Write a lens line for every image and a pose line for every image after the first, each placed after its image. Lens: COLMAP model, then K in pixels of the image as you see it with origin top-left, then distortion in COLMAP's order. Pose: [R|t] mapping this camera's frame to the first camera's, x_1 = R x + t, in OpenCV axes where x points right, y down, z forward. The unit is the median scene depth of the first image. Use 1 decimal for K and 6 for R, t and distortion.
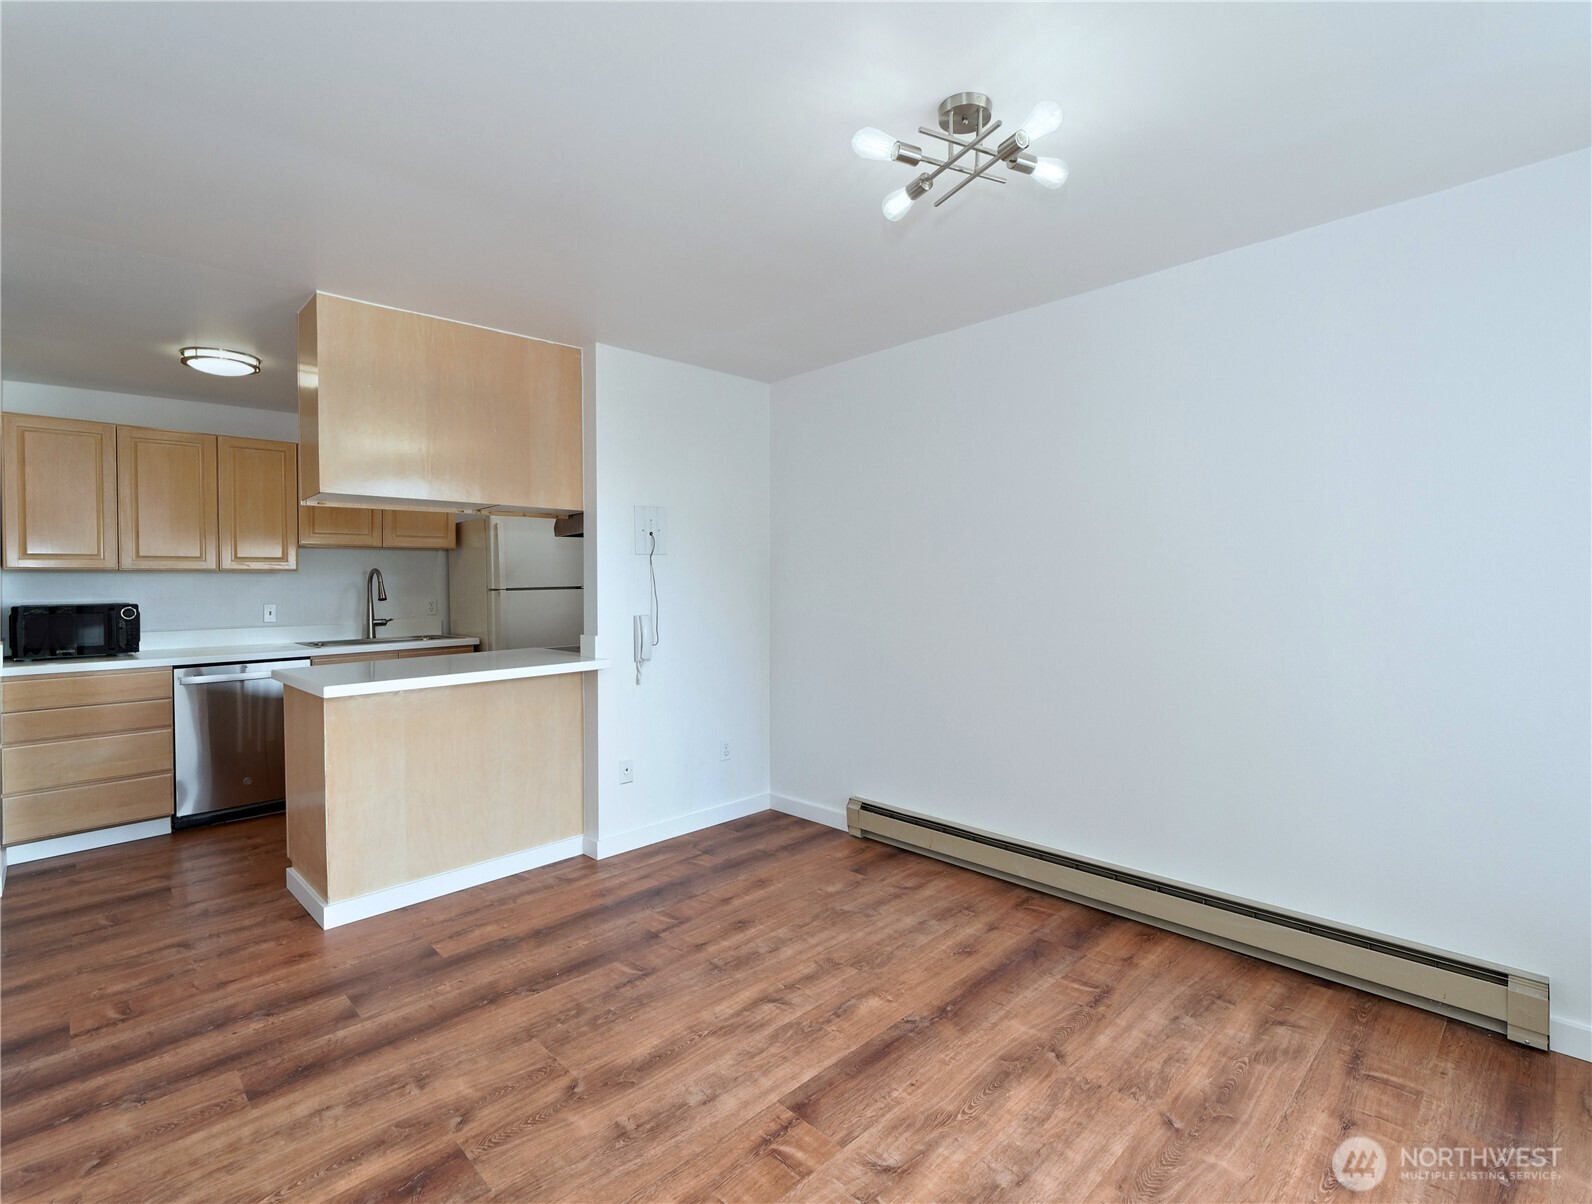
lens RADIAL K [[754.7, 0, 786.2], [0, 754.7, 586.3], [0, 0, 1]] dist [0.001951, 0.000273]
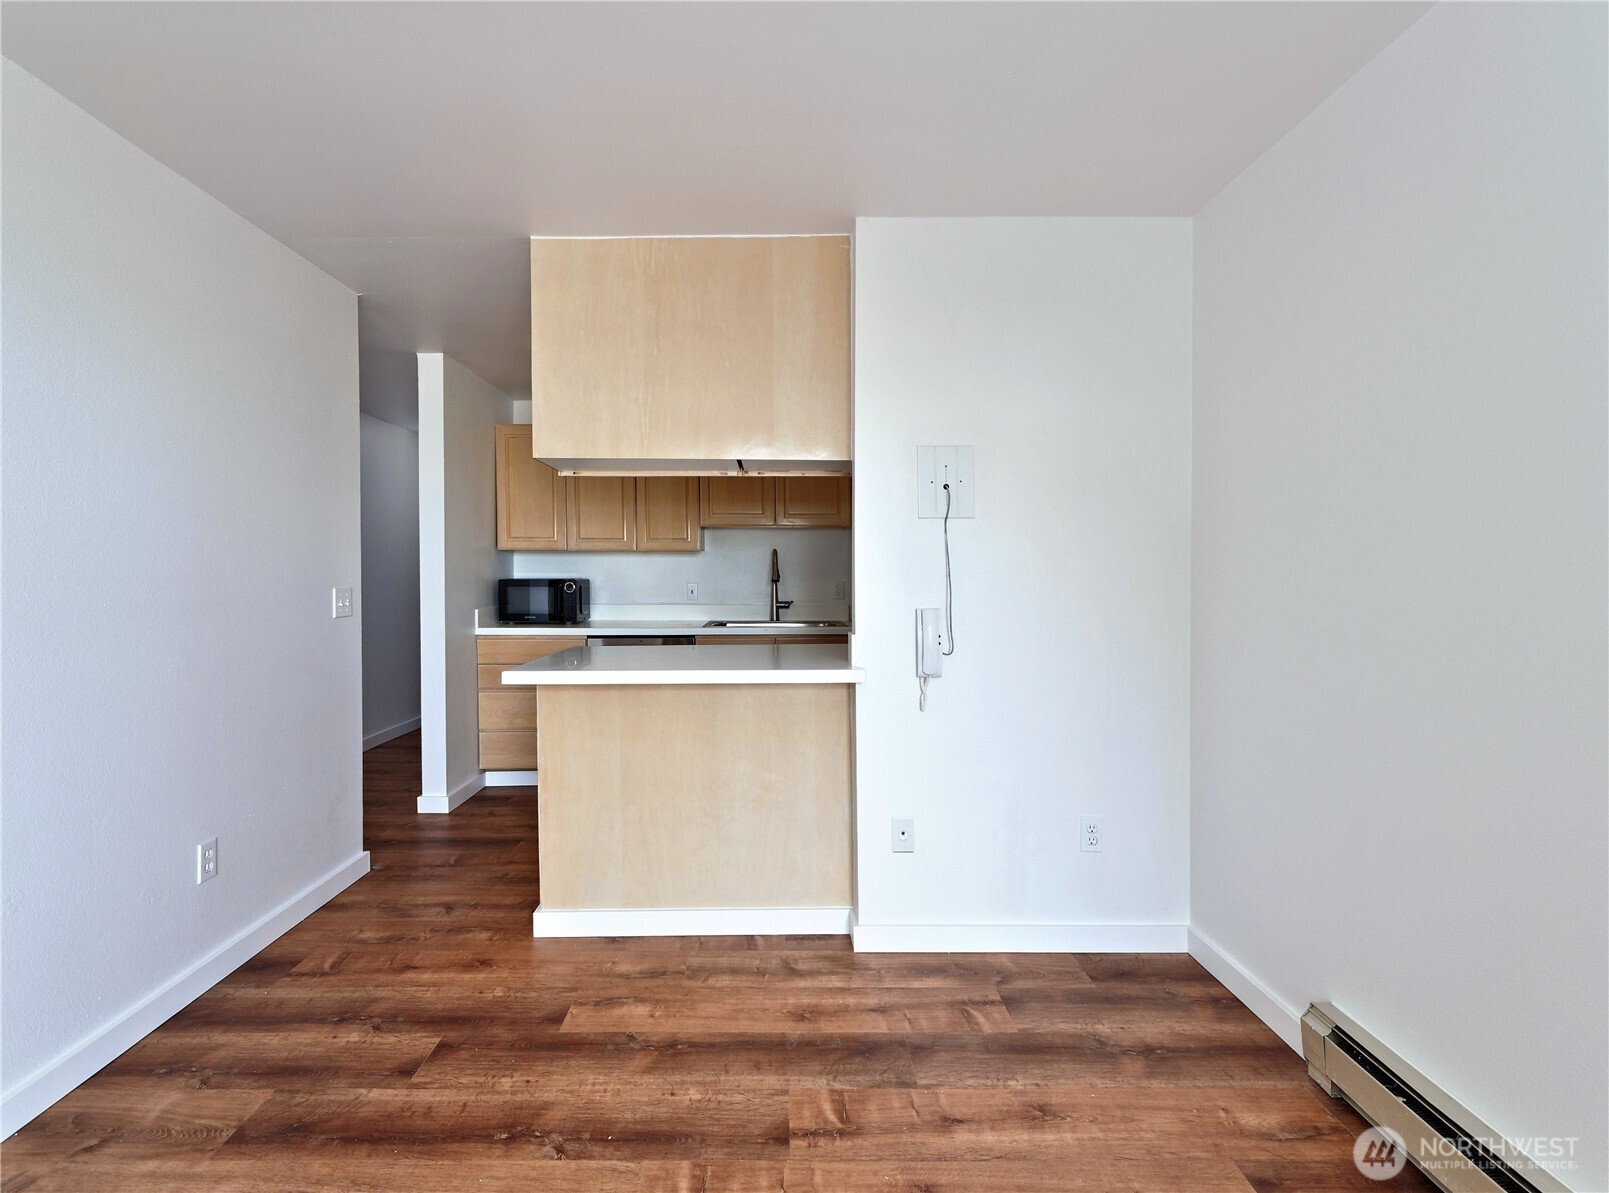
lens RADIAL K [[751.2, 0, 798.0], [0, 751.2, 574.6], [0, 0, 1]] dist [0.004063, -0.000583]
pose [[0.717486, 0.012488, -0.696461, 0.212660], [-0.013295, 0.999903, 0.004233, 0.007312], [0.696446, 0.006222, 0.717582, 0.490026]]
